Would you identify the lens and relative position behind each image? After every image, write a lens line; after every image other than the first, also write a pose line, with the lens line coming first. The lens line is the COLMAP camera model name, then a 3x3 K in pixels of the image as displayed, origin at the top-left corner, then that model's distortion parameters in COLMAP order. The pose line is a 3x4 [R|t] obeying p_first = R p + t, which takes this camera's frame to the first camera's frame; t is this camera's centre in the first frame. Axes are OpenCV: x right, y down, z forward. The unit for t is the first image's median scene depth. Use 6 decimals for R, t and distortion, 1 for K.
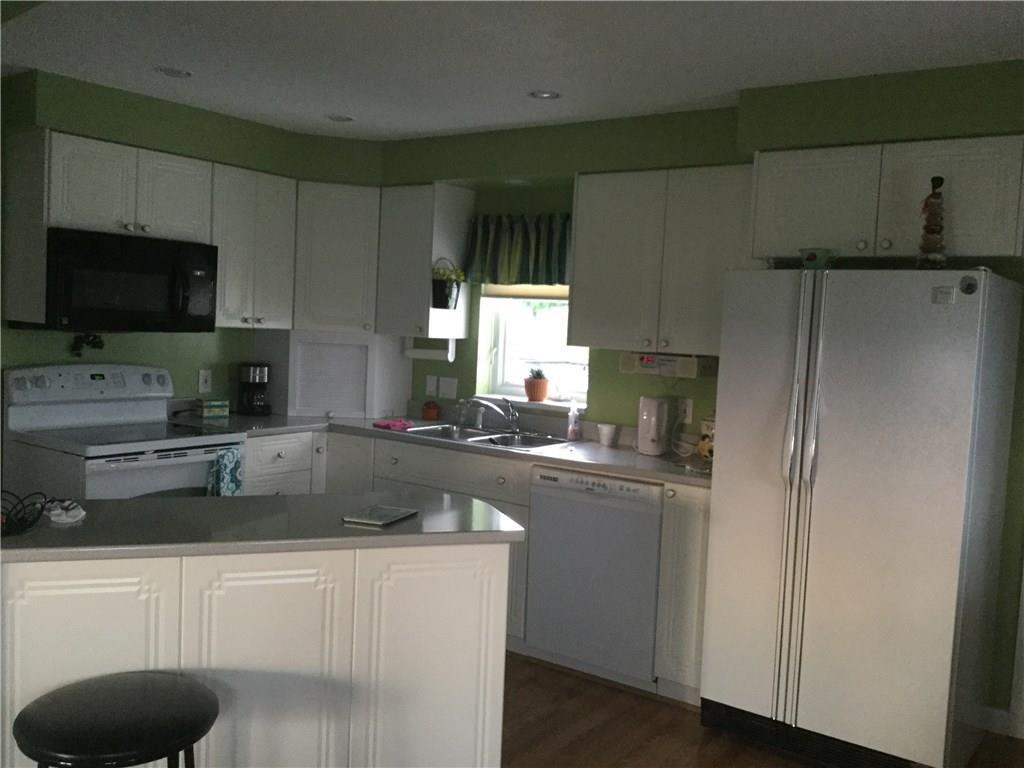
lens RADIAL K [[934.4, 0, 512.0], [0, 934.4, 384.0], [0, 0, 1]] dist [0.057800, -0.007641]
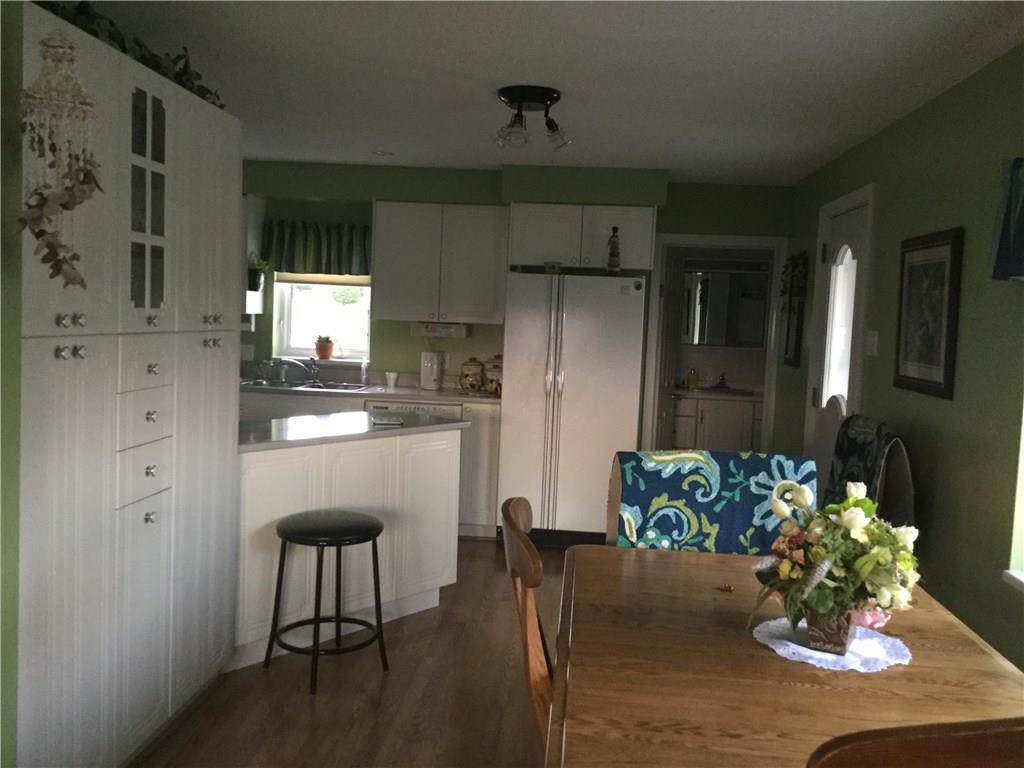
lens RADIAL K [[934.4, 0, 512.0], [0, 934.4, 384.0], [0, 0, 1]] dist [0.057800, -0.007641]
pose [[0.848279, -0.048632, 0.527312, -0.498746], [0.031297, 0.998638, 0.041754, 0.006437], [-0.528624, -0.018915, 0.848645, -0.330854]]
